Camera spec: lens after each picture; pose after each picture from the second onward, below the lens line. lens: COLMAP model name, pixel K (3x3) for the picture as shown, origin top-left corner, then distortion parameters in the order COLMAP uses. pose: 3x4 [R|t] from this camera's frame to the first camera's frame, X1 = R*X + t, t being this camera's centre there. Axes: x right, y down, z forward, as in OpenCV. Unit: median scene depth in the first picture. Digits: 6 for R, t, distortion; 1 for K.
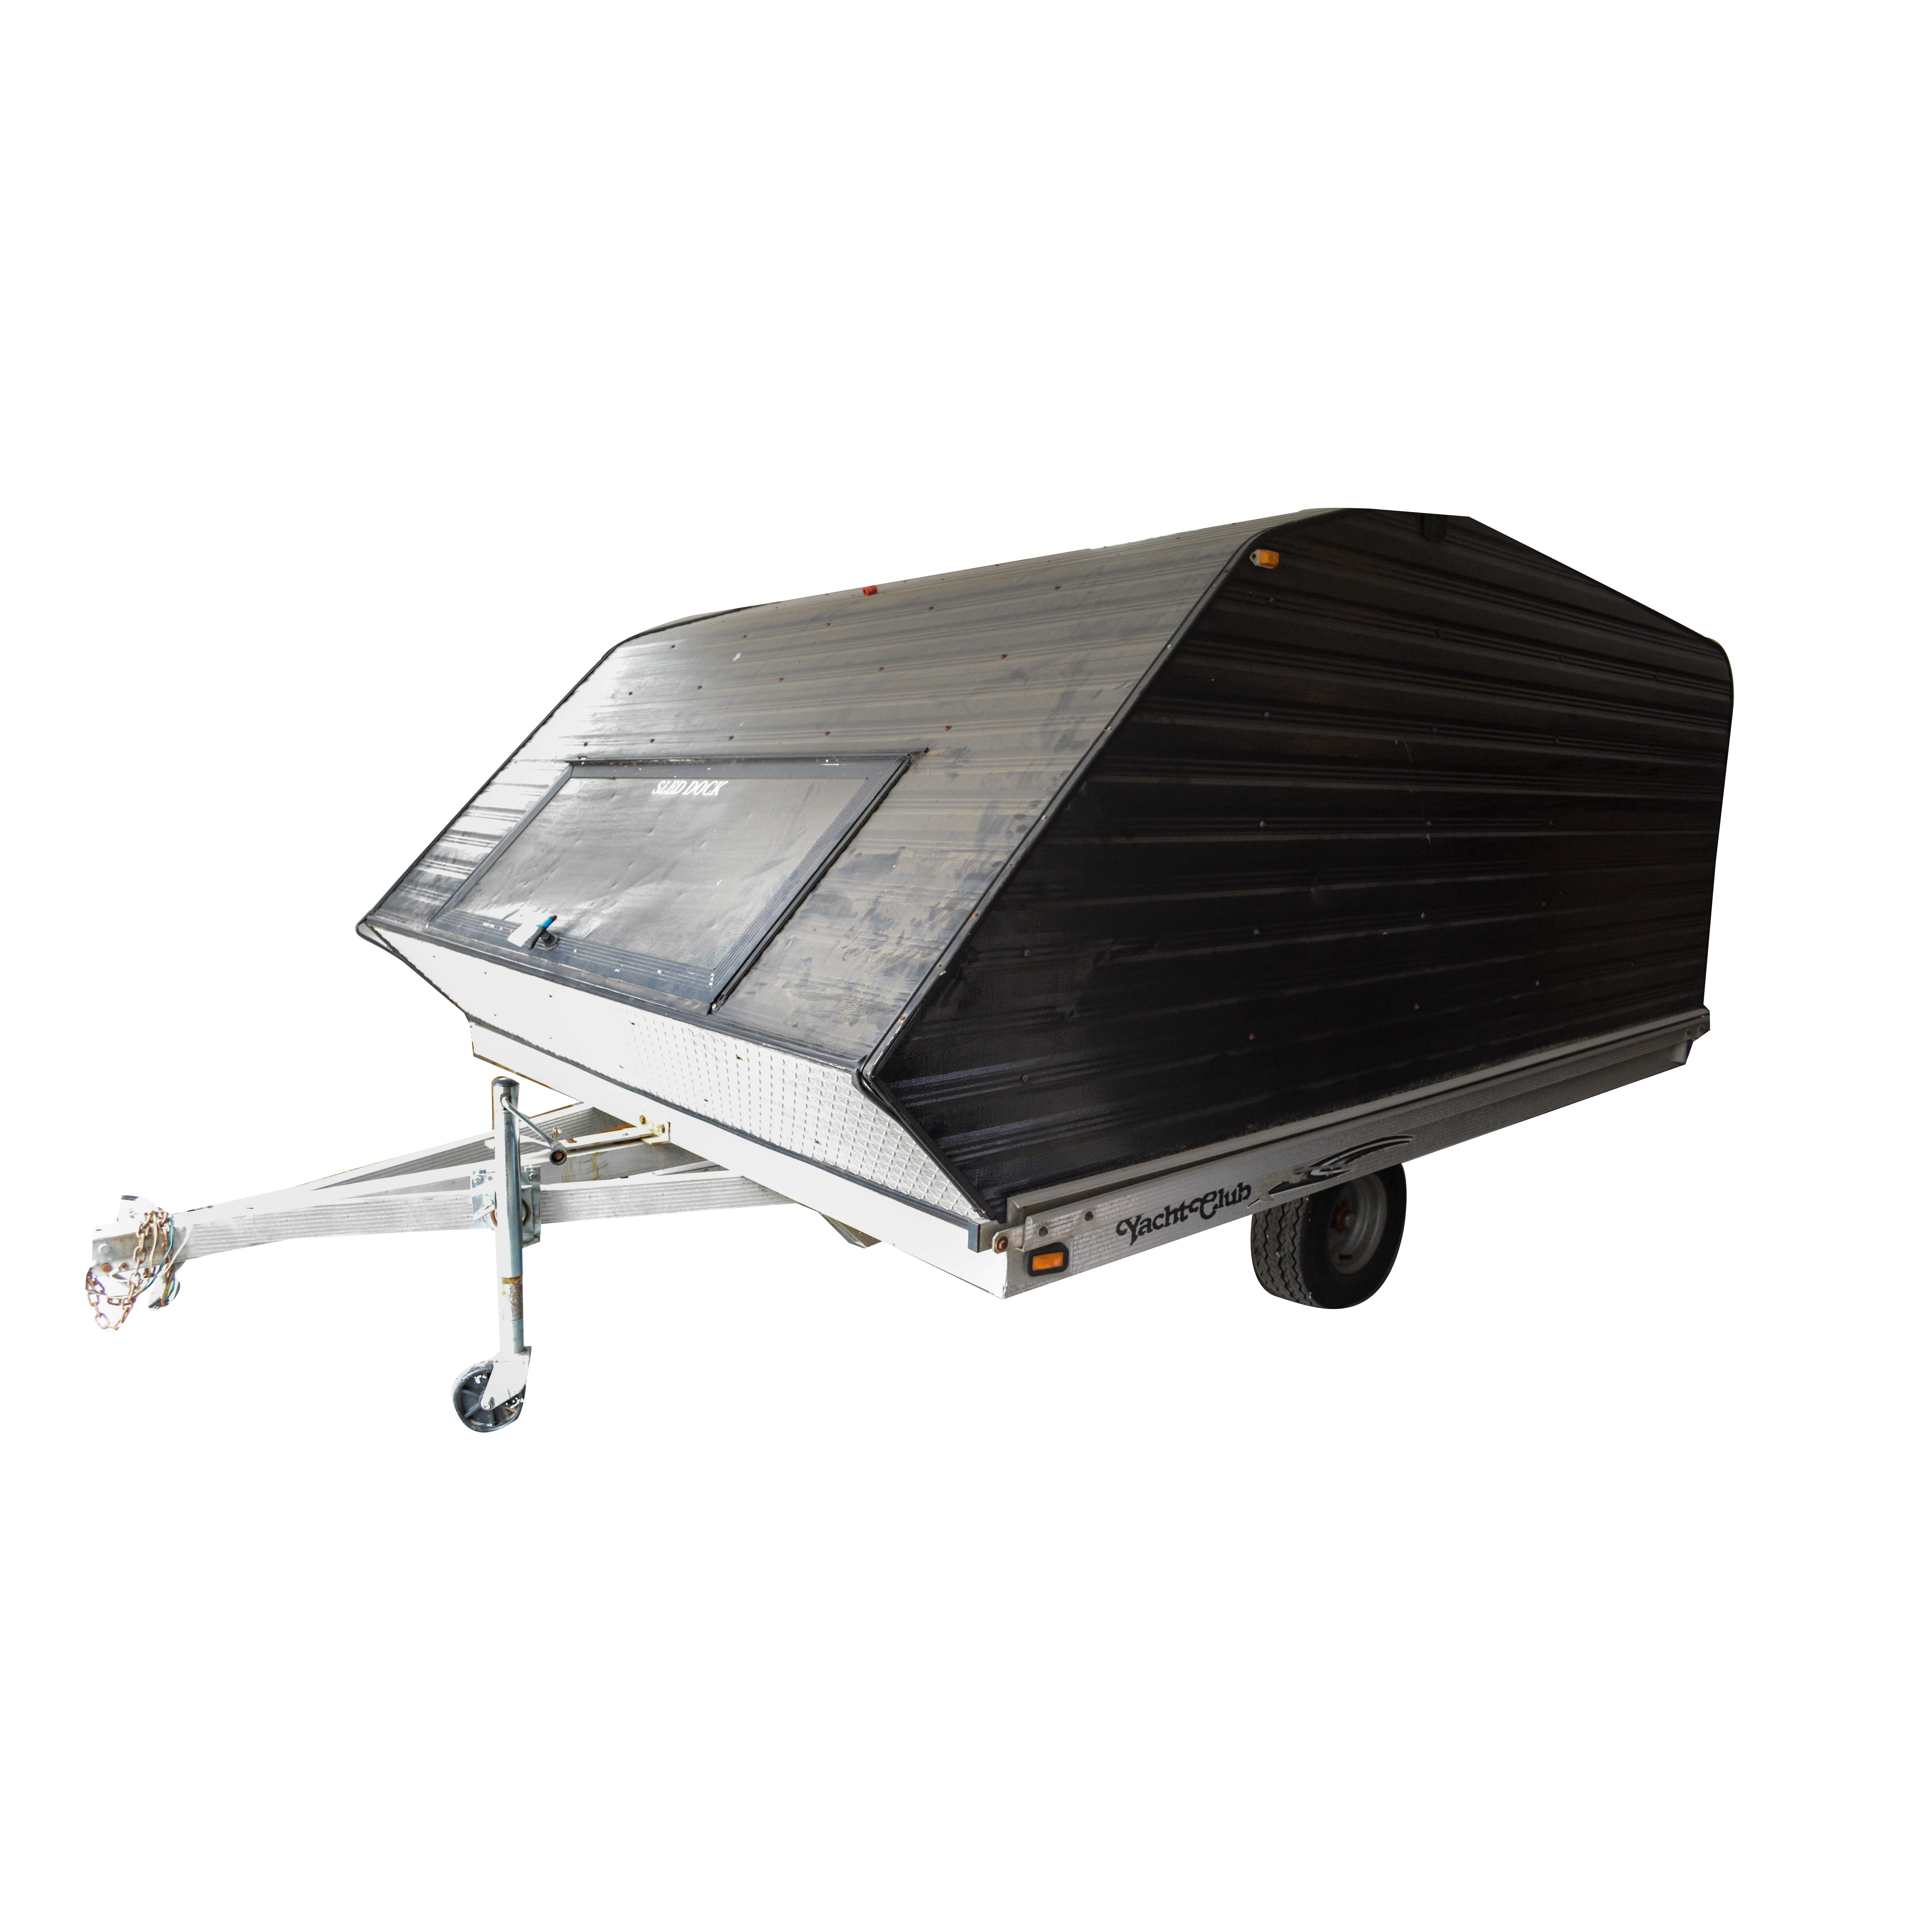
lens RADIAL K [[1254.2, 0, 925.9], [0, 1254.2, 992.7], [0, 0, 1]] dist [-0.080122, -0.002792]
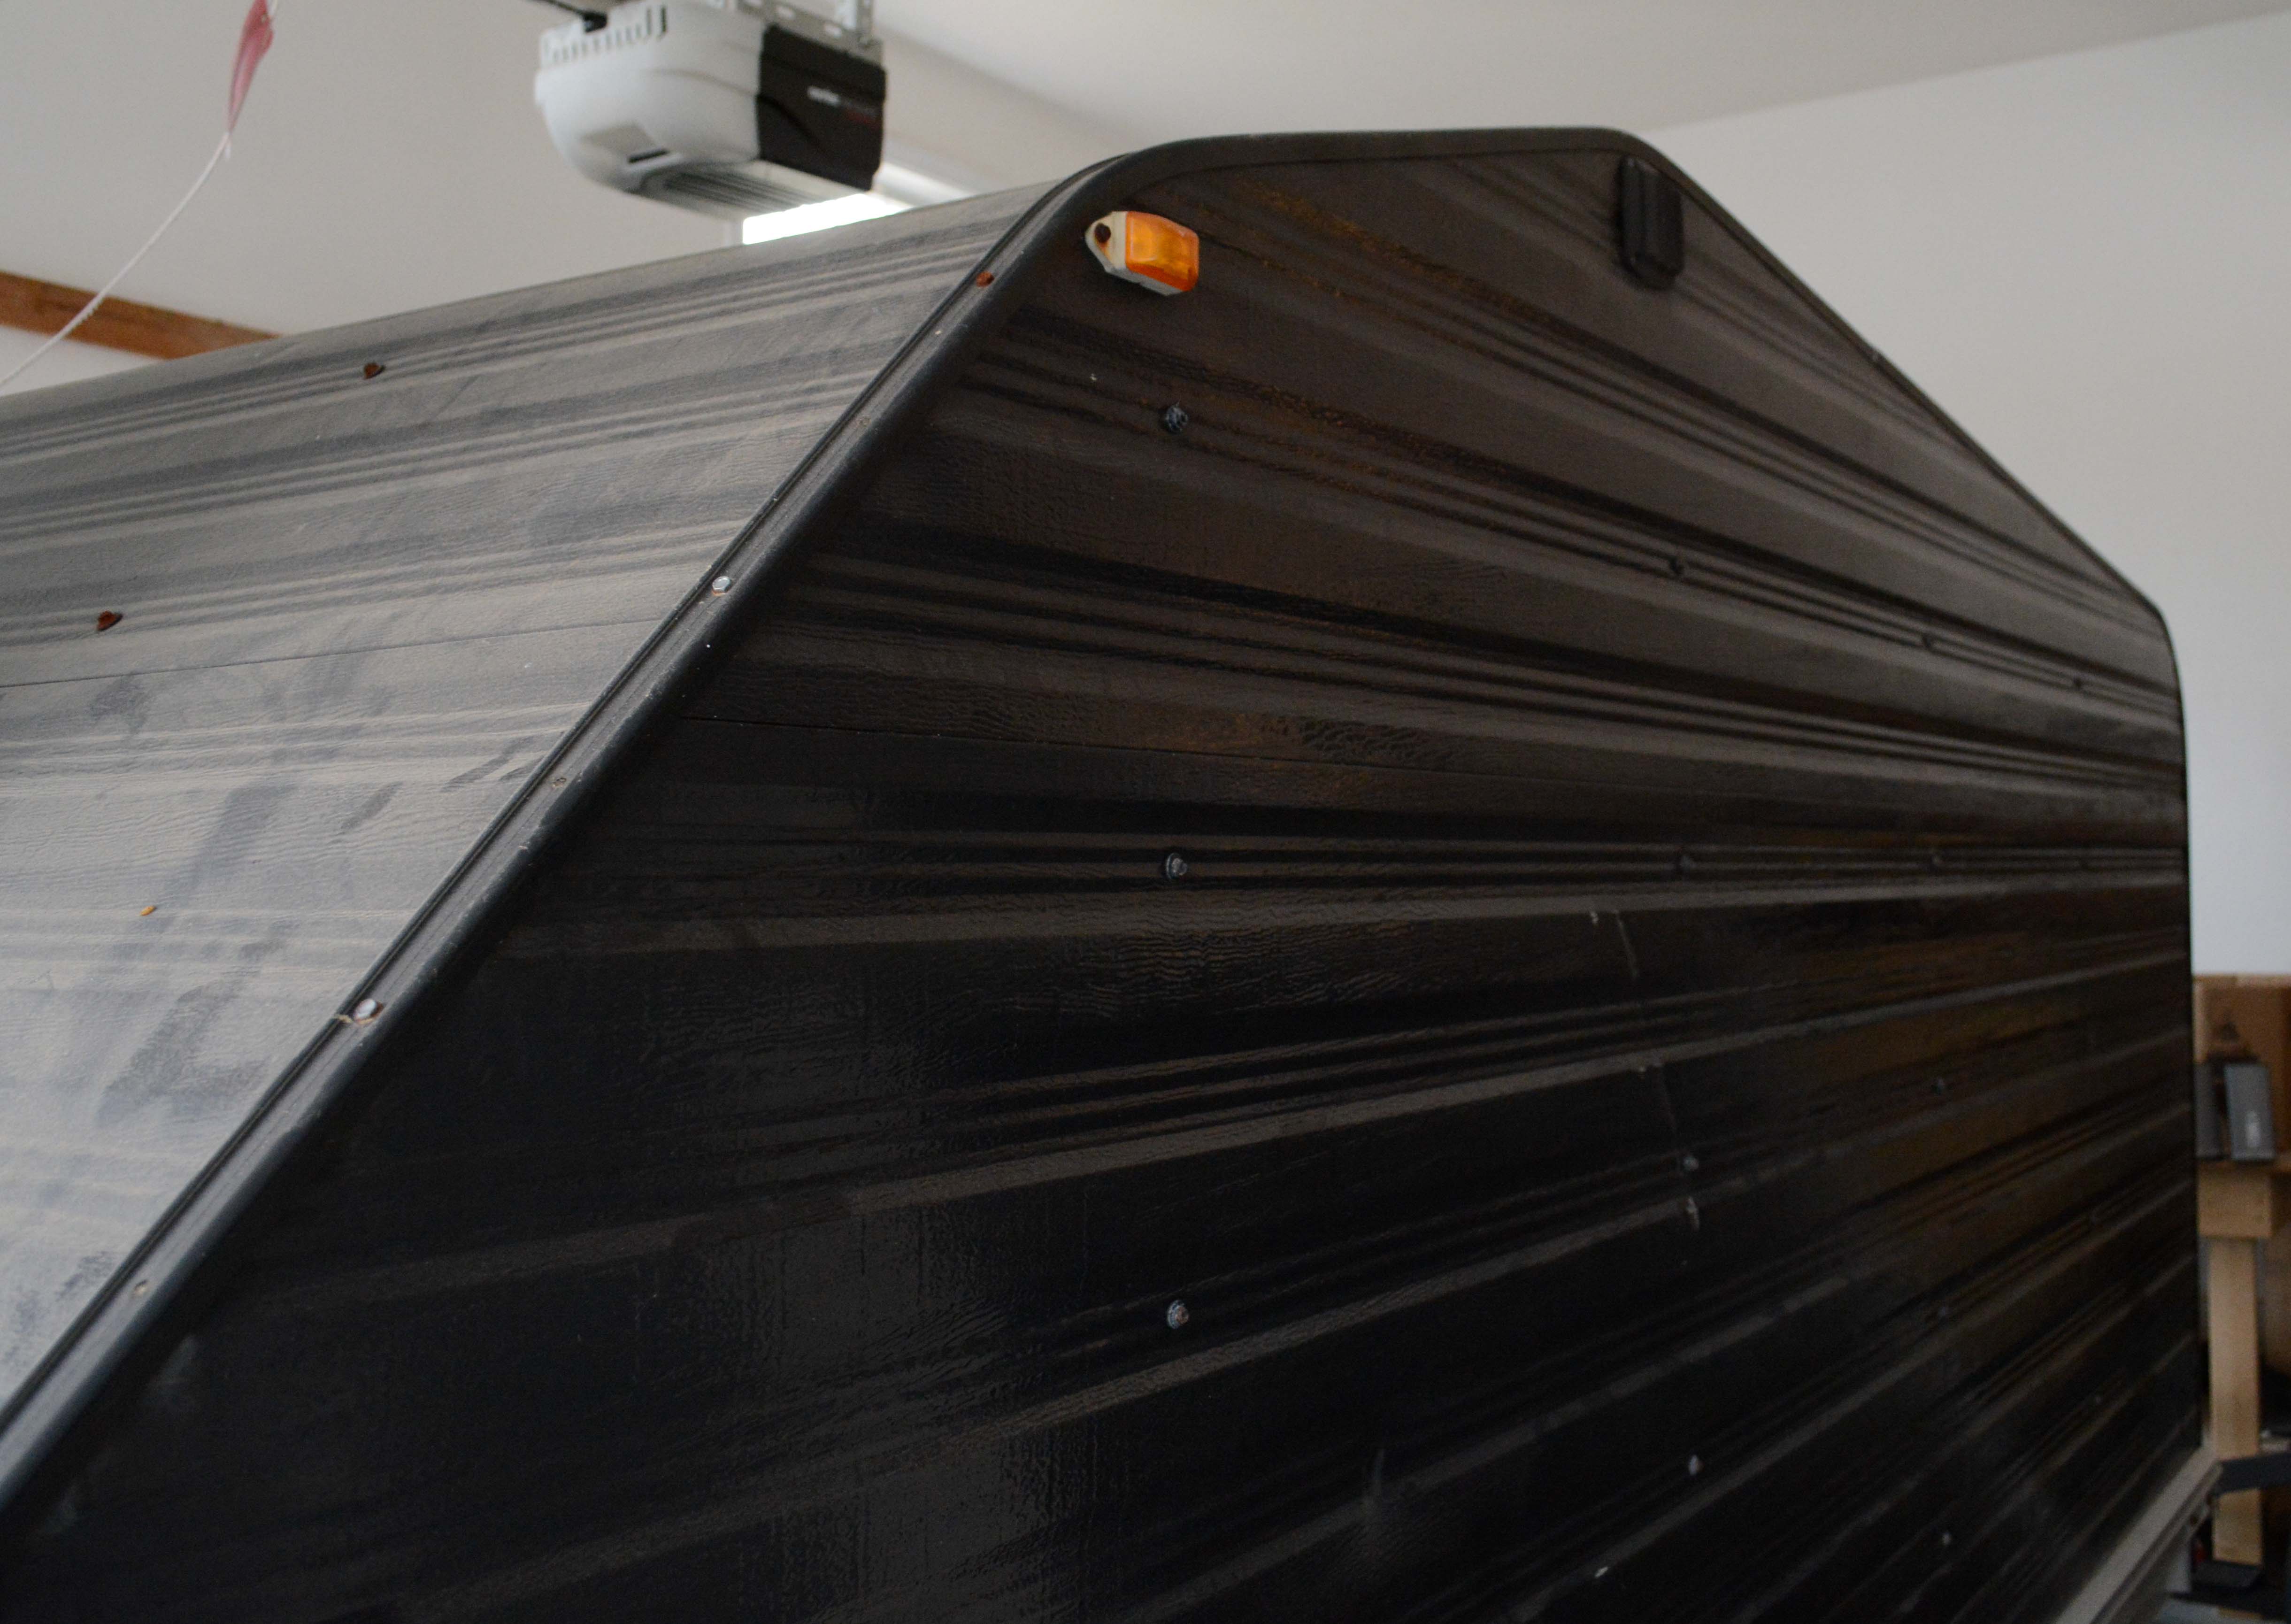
lens RADIAL K [[2216.0, 0, 1148.3], [0, 2216.0, 807.7], [0, 0, 1]] dist [0.088403, 0.000000]
pose [[0.964886, -0.002760, 0.262653, 0.145983], [0.051532, 0.982501, -0.178985, -0.149206], [-0.257563, 0.186235, 0.948144, 0.552899]]
